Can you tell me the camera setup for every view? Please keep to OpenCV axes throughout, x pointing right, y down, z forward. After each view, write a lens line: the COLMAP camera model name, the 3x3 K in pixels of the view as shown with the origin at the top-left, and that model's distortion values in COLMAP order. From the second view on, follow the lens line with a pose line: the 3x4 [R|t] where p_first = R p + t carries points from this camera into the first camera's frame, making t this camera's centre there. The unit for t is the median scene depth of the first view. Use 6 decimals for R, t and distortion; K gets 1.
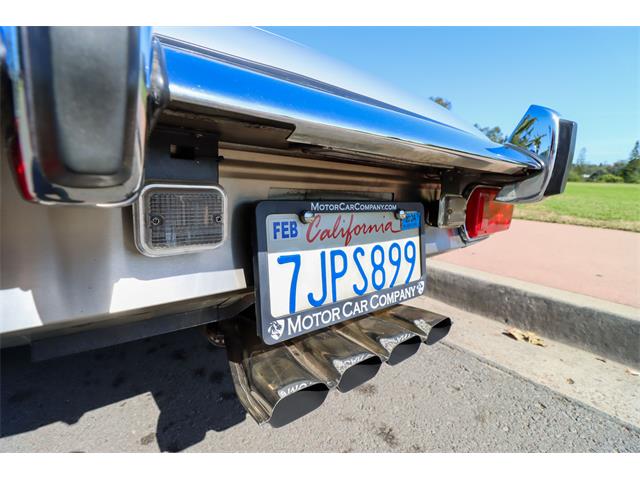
lens RADIAL K [[300.4, 0, 320.0], [0, 300.4, 240.0], [0, 0, 1]] dist [-0.003005, -0.009710]
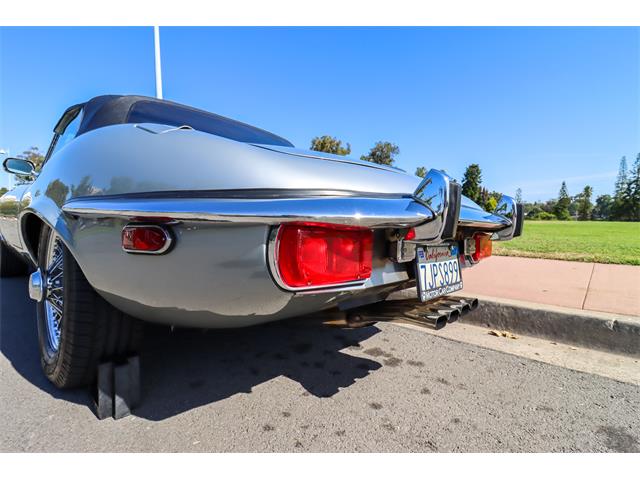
lens RADIAL K [[325.5, 0, 320.0], [0, 325.5, 240.0], [0, 0, 1]] dist [-0.000614, -0.000331]
pose [[0.987209, -0.022223, 0.157873, -0.681778], [0.043752, 0.989983, -0.134236, 0.085772], [-0.153309, 0.139426, 0.978293, -0.736340]]
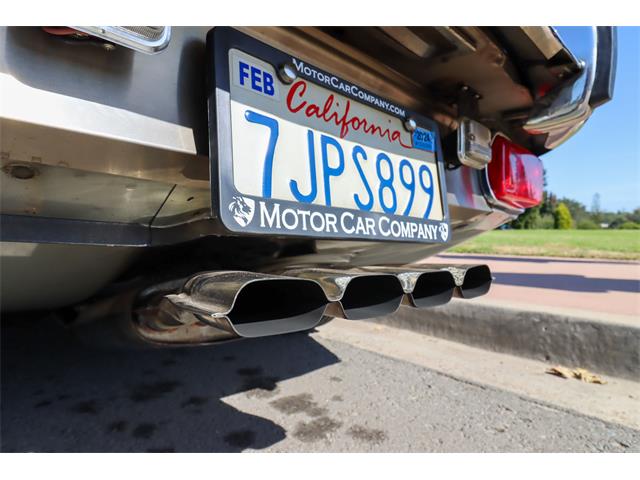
lens RADIAL K [[380.2, 0, 320.0], [0, 380.2, 240.0], [0, 0, 1]] dist [-0.006134, -0.001415]
pose [[0.997089, -0.014040, 0.074948, -0.021150], [0.027794, 0.982201, -0.185765, 0.257744], [-0.071005, 0.187308, 0.979732, 0.105190]]
